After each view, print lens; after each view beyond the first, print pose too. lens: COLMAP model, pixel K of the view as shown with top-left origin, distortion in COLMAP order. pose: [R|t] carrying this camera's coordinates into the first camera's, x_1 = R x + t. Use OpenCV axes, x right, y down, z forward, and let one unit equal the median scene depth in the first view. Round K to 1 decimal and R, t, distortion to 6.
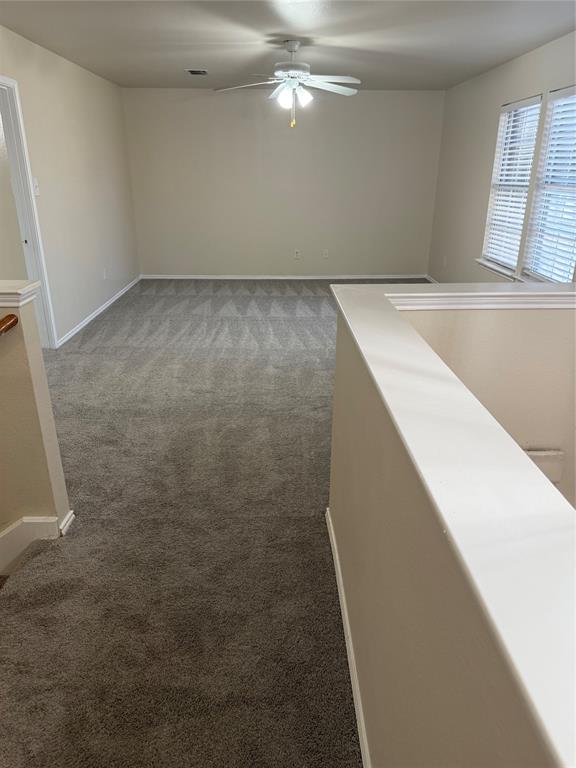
lens RADIAL K [[539.7, 0, 290.9], [0, 539.7, 381.8], [0, 0, 1]] dist [0.052531, -0.053315]
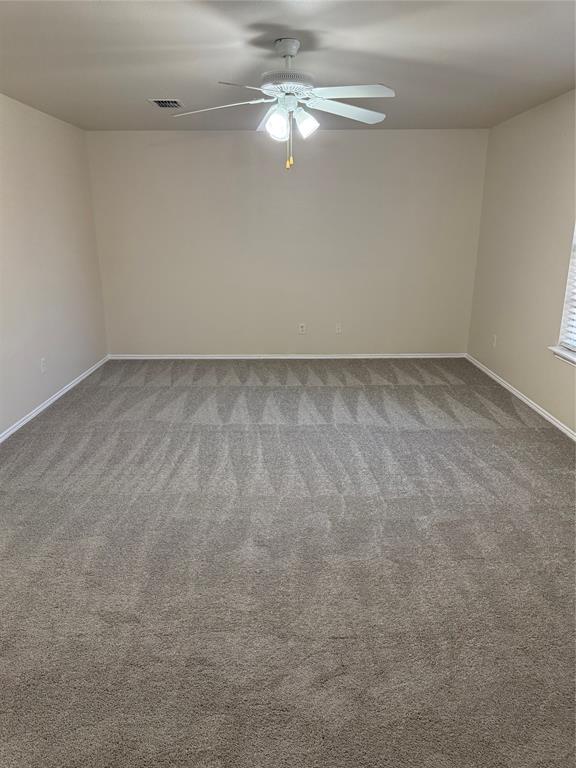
lens RADIAL K [[539.7, 0, 286.2], [0, 539.7, 383.5], [0, 0, 1]] dist [0.052531, -0.053315]
pose [[0.999579, 0.001266, -0.028985, 0.017925], [-0.003863, 0.995960, -0.089711, -0.131128], [0.028755, 0.089785, 0.995546, 0.328129]]
